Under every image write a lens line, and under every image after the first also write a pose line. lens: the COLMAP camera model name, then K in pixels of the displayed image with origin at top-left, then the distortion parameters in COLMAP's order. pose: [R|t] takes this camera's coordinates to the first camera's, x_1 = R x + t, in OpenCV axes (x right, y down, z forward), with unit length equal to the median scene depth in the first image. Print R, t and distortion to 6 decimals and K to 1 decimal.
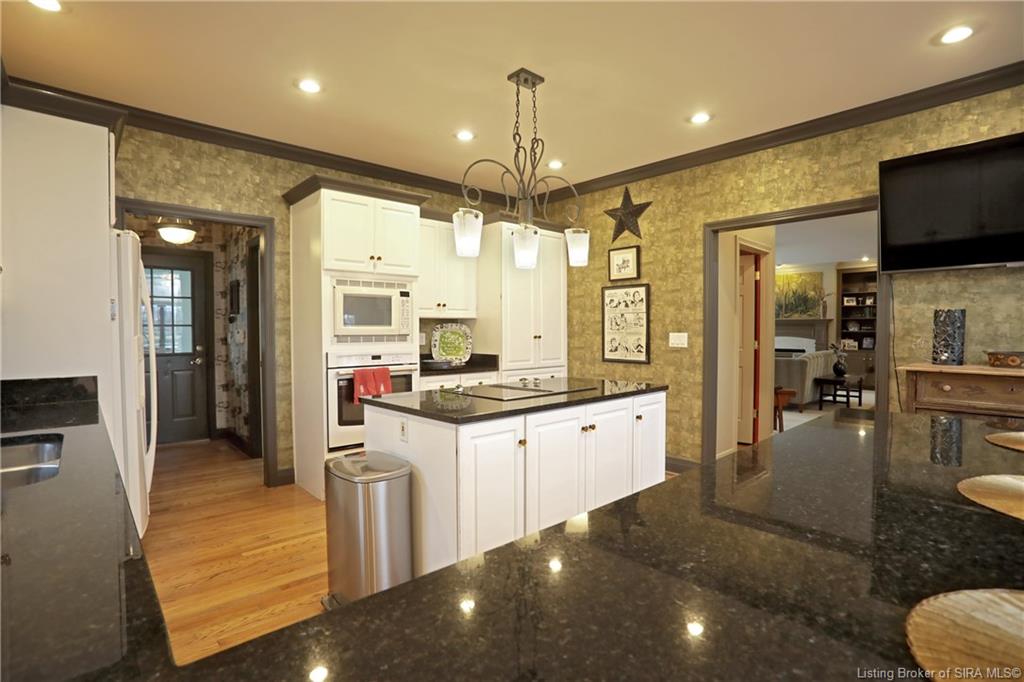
lens RADIAL K [[496.0, 0, 489.3], [0, 496.0, 340.3], [0, 0, 1]] dist [-0.013584, 0.000894]
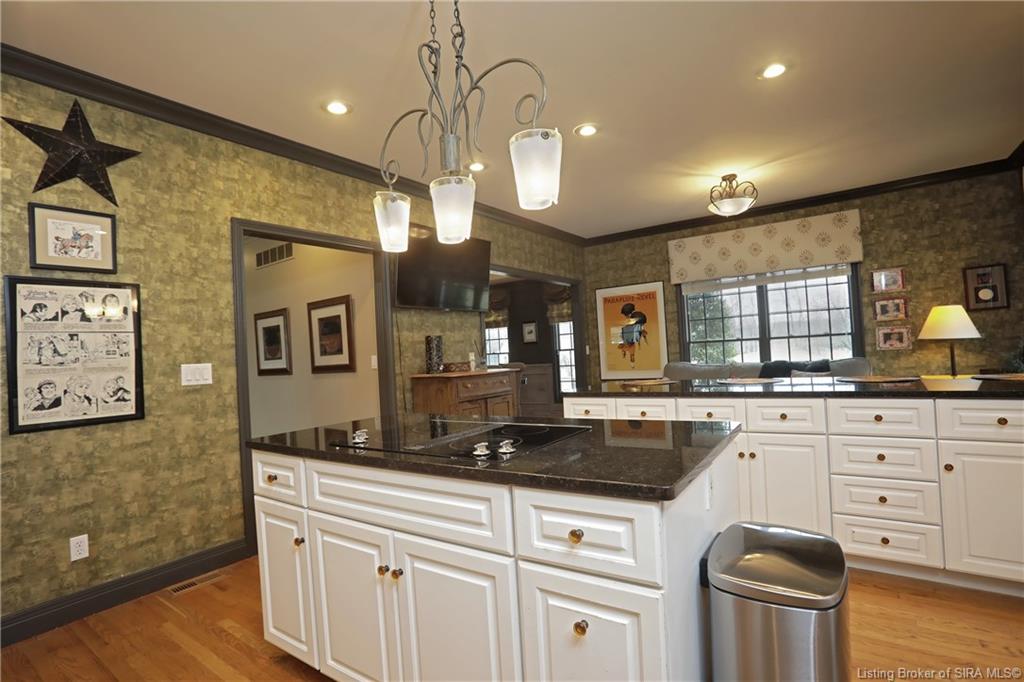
lens RADIAL K [[496.0, 0, 511.7], [0, 496.0, 348.6], [0, 0, 1]] dist [-0.013584, 0.000894]
pose [[-0.214639, 0.020299, 0.976482, -0.351040], [0.074097, 0.997241, -0.004443, -0.000591], [-0.973879, 0.071401, -0.215551, 0.681730]]
